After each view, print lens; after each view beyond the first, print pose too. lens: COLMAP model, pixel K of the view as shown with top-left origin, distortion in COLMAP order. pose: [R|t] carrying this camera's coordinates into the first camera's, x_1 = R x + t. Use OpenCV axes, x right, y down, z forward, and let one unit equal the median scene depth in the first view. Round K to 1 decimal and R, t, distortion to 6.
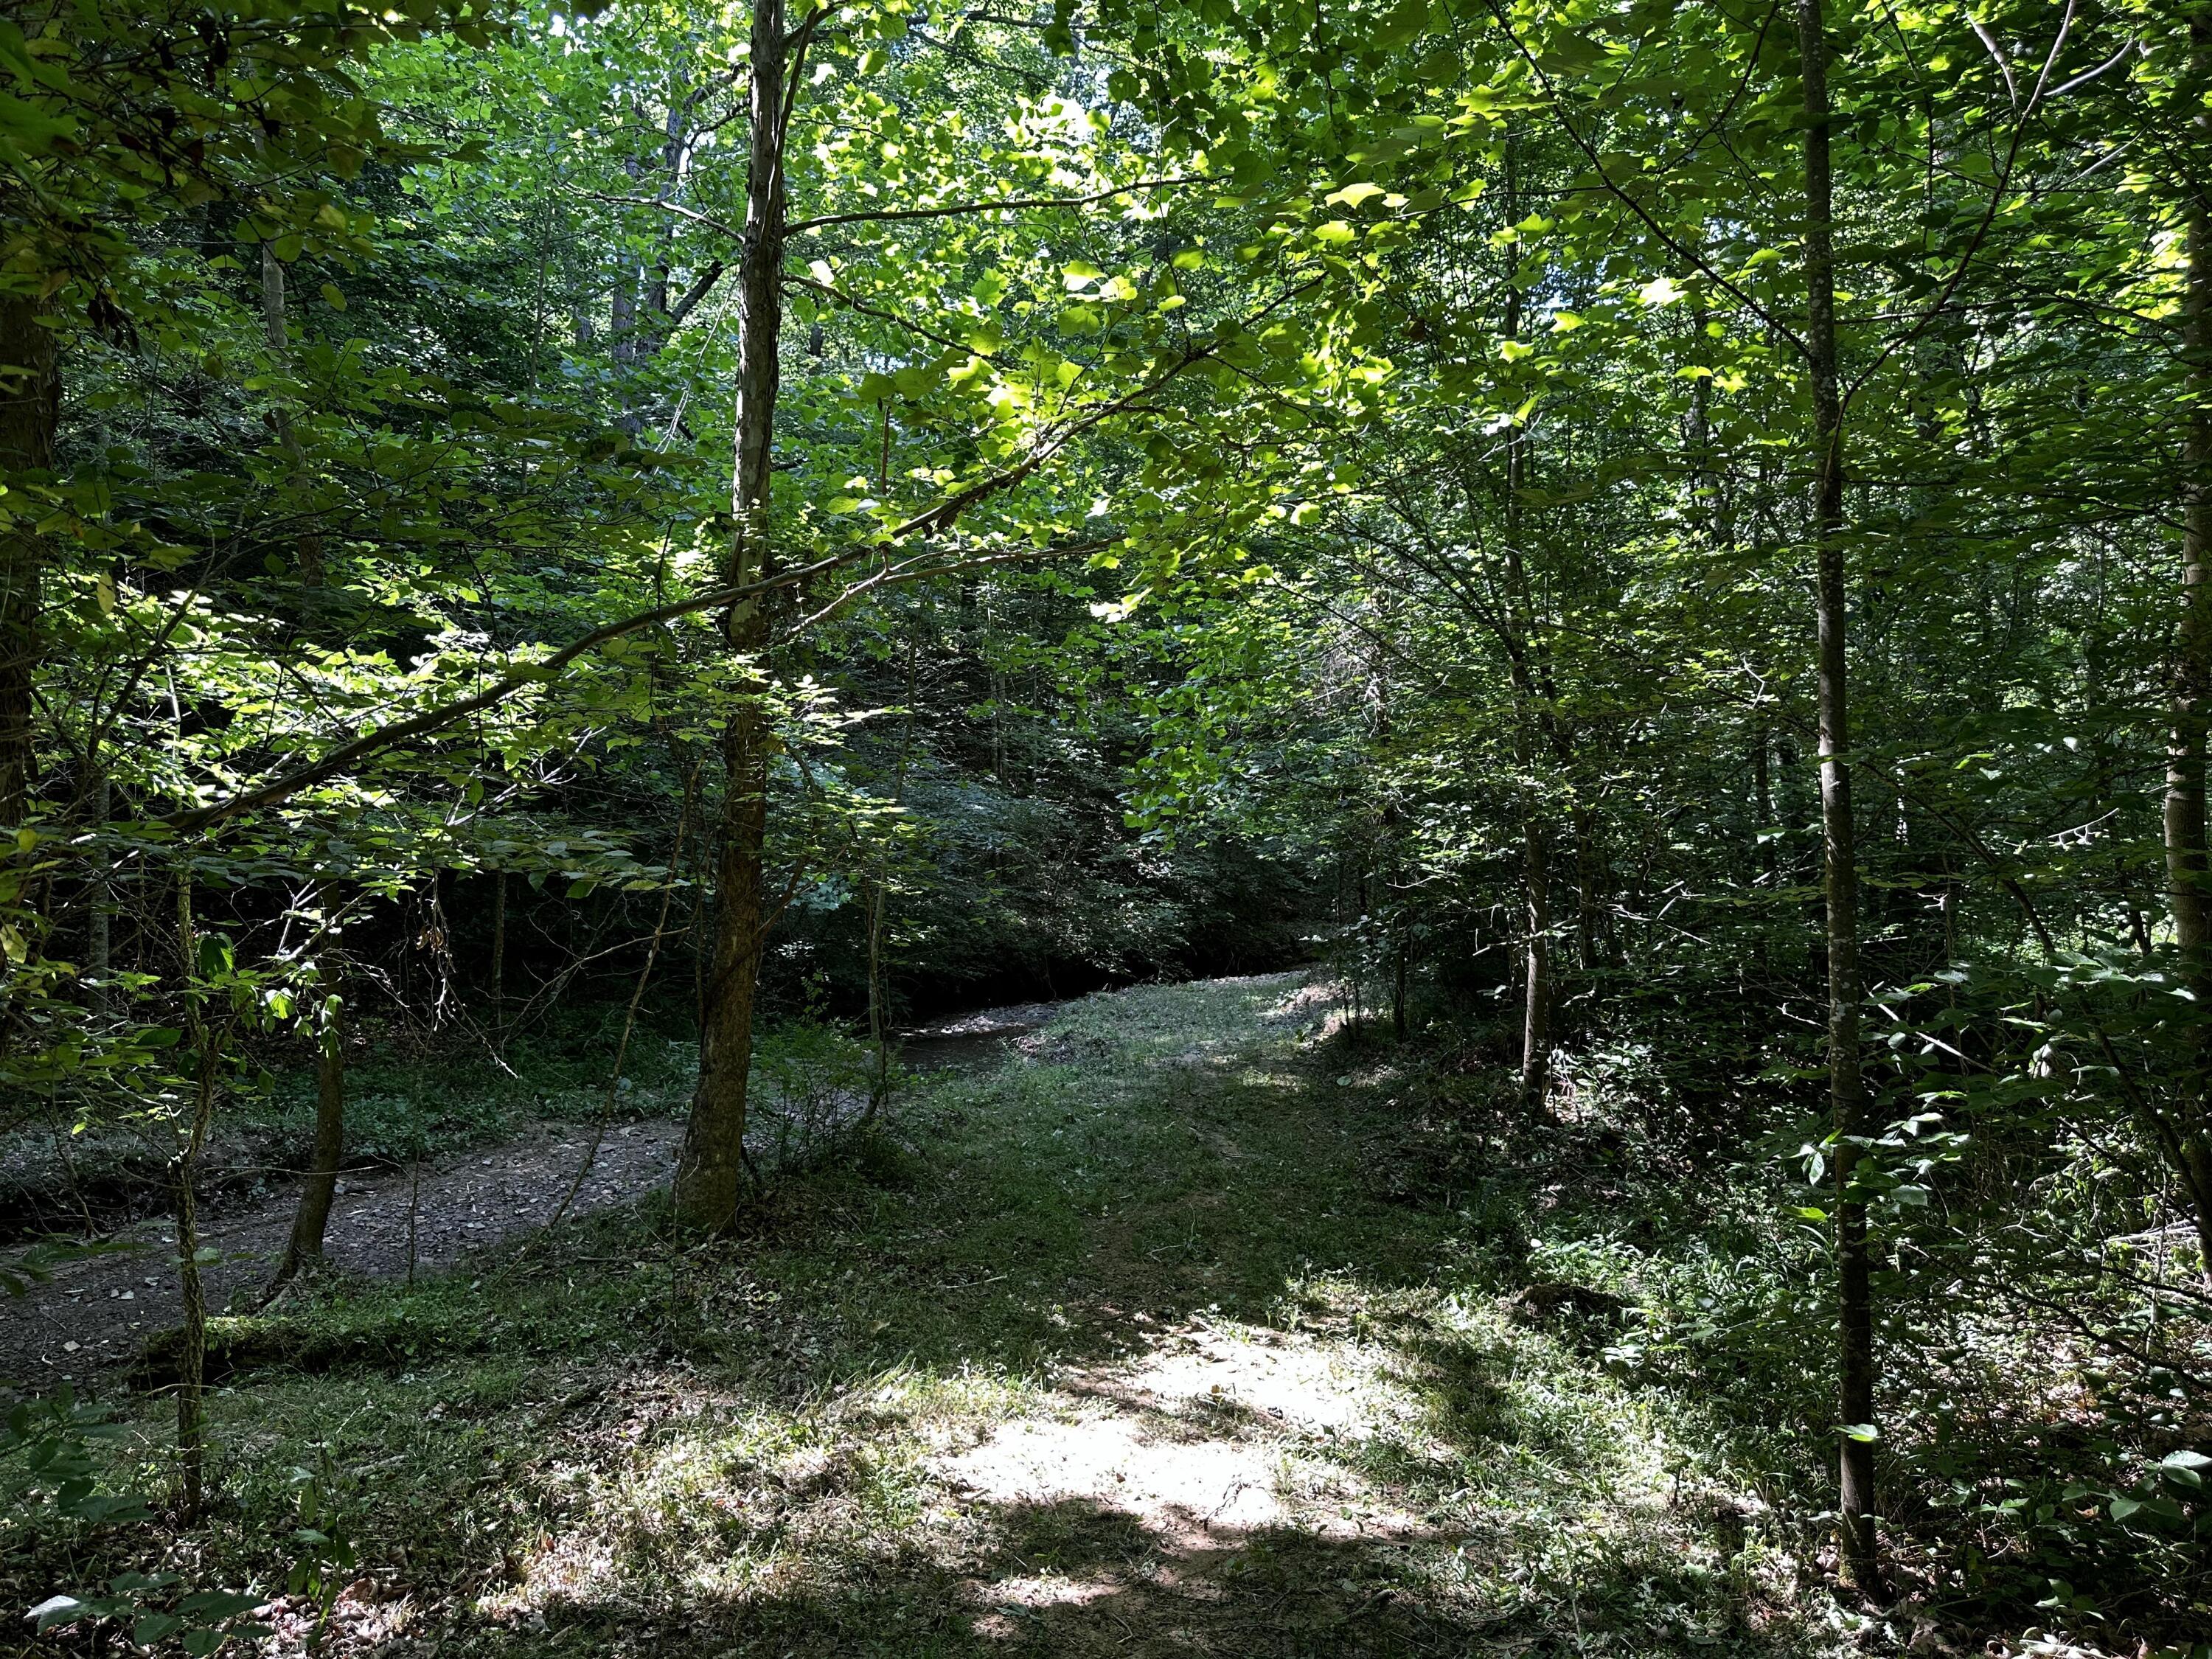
lens RADIAL K [[1542.3, 0, 1106.0], [0, 1542.3, 829.5], [0, 0, 1]] dist [0.129067, -0.337636]
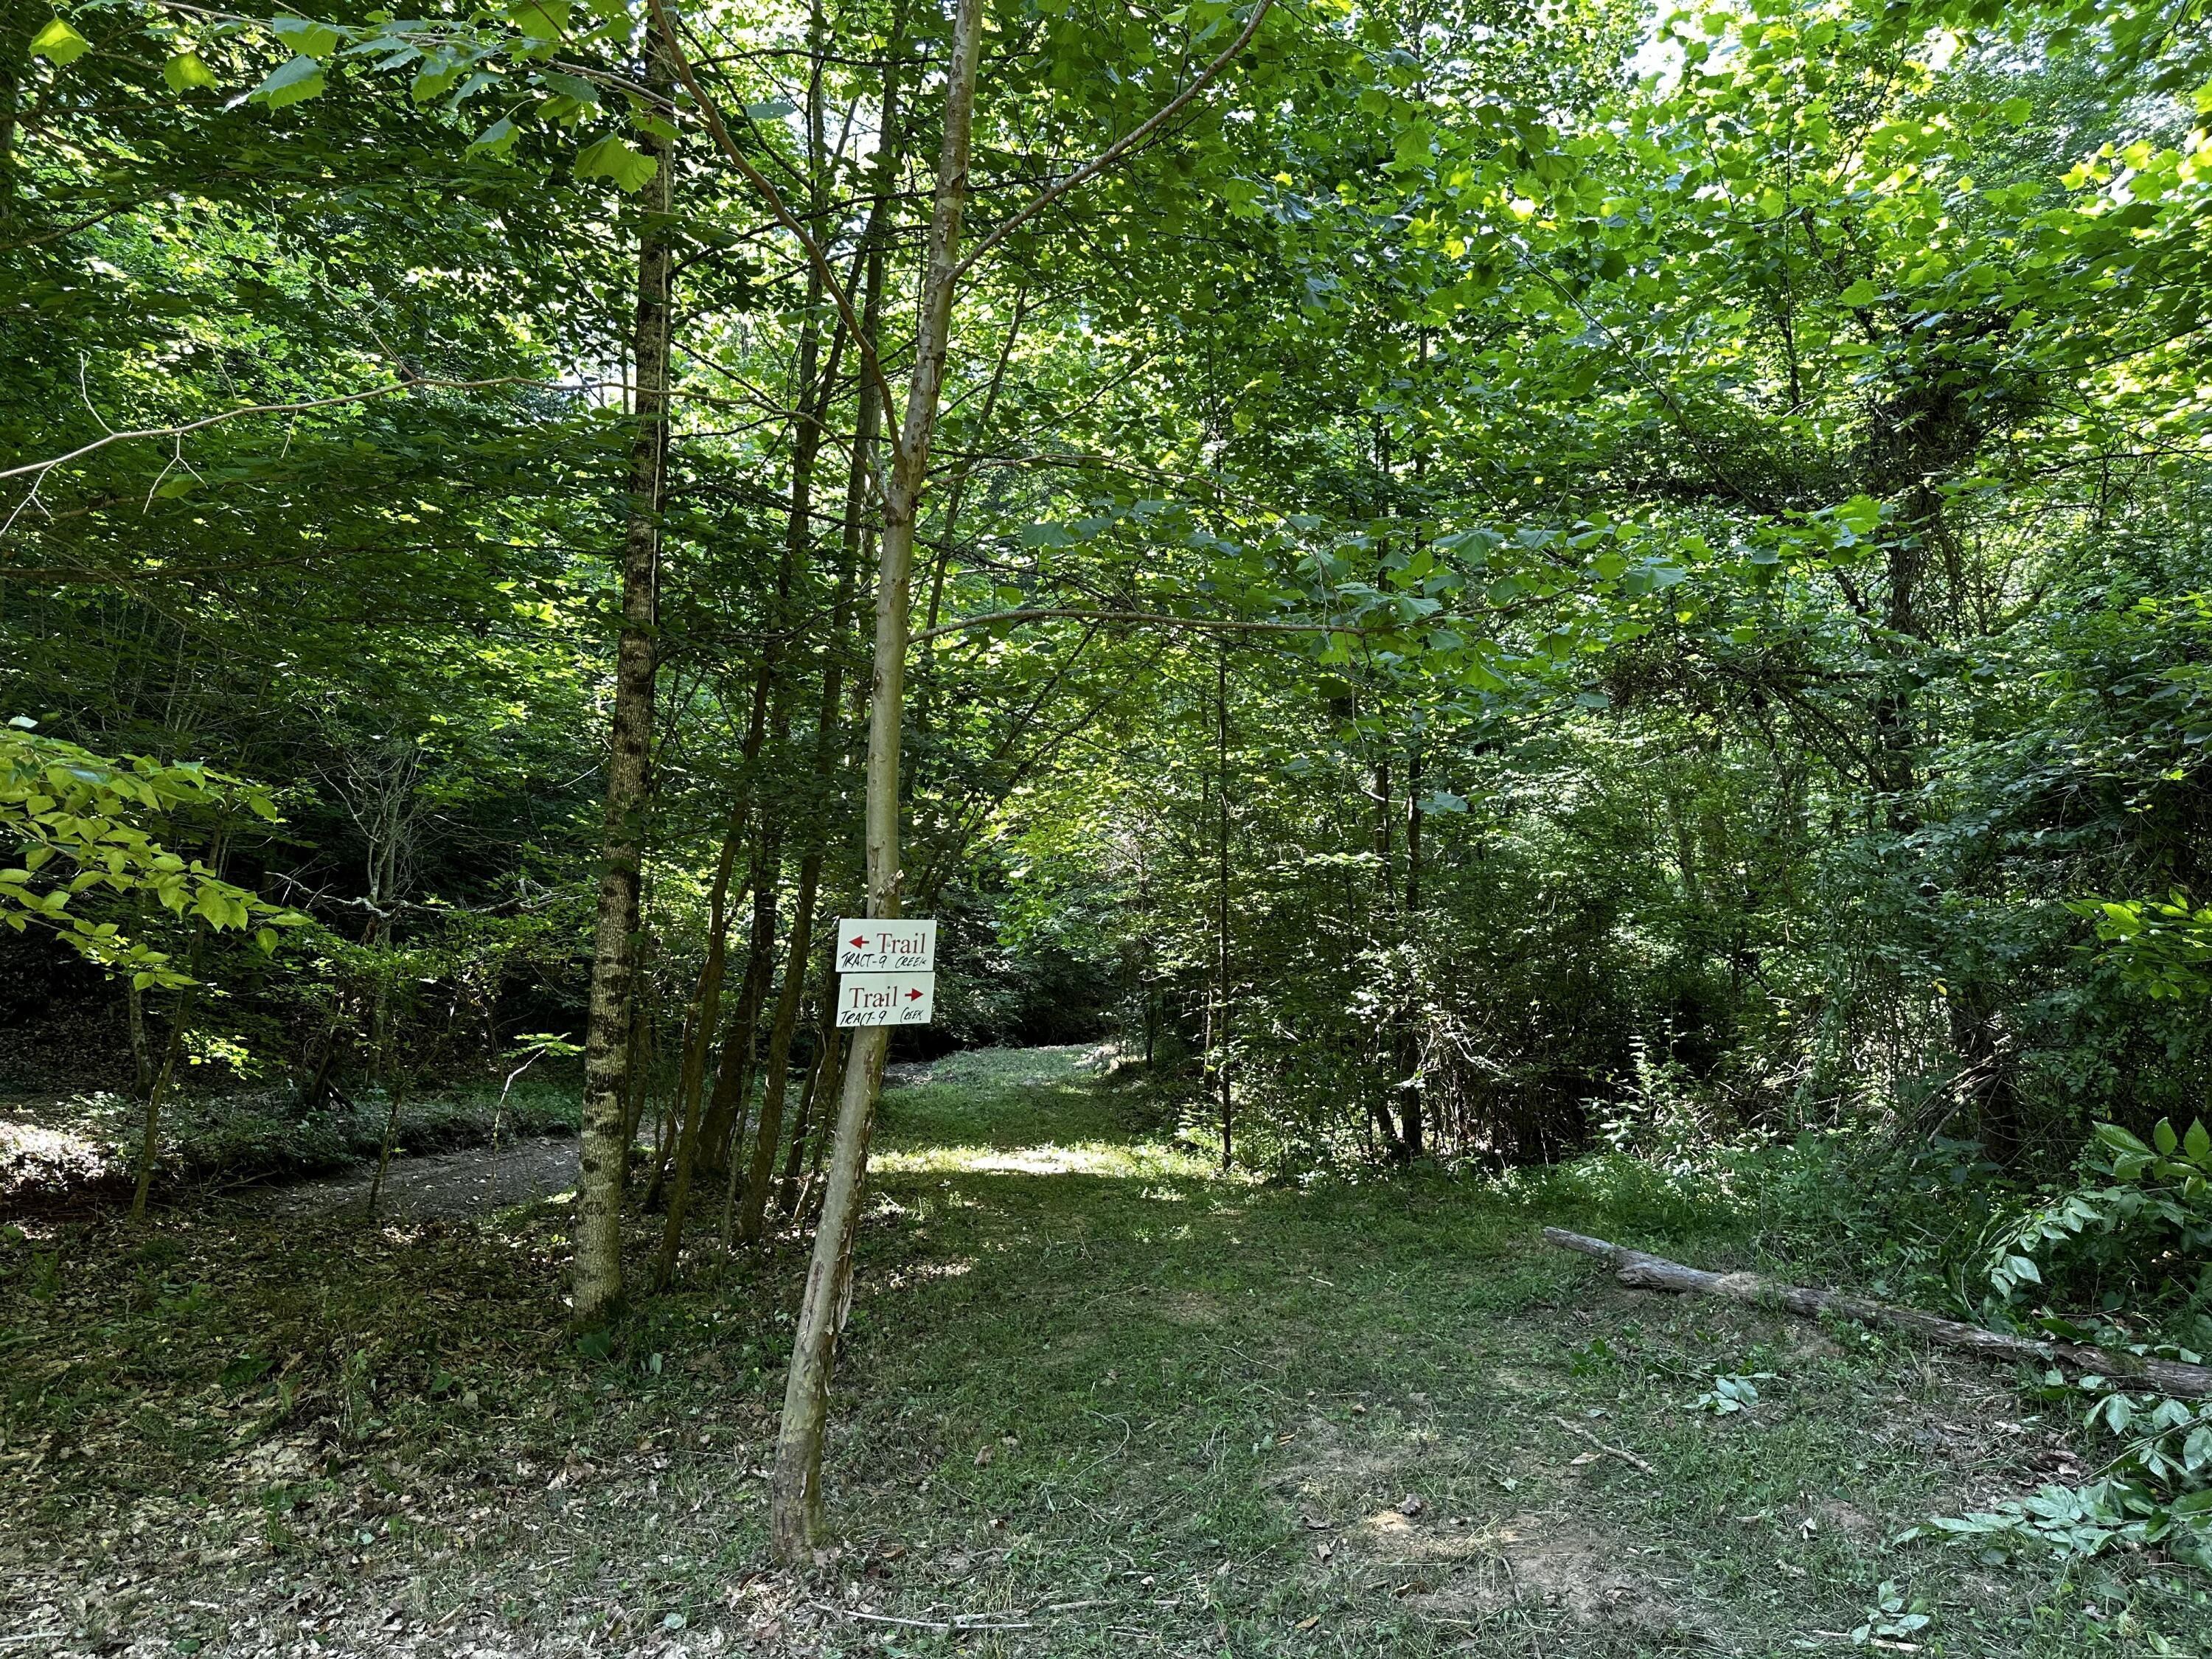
lens RADIAL K [[1542.3, 0, 1106.0], [0, 1542.3, 829.5], [0, 0, 1]] dist [0.129067, -0.337636]
pose [[0.992747, 0.041666, 0.112769, -0.058563], [-0.034590, 0.997351, -0.063988, -0.017552], [-0.115137, 0.059623, 0.991559, -0.641033]]
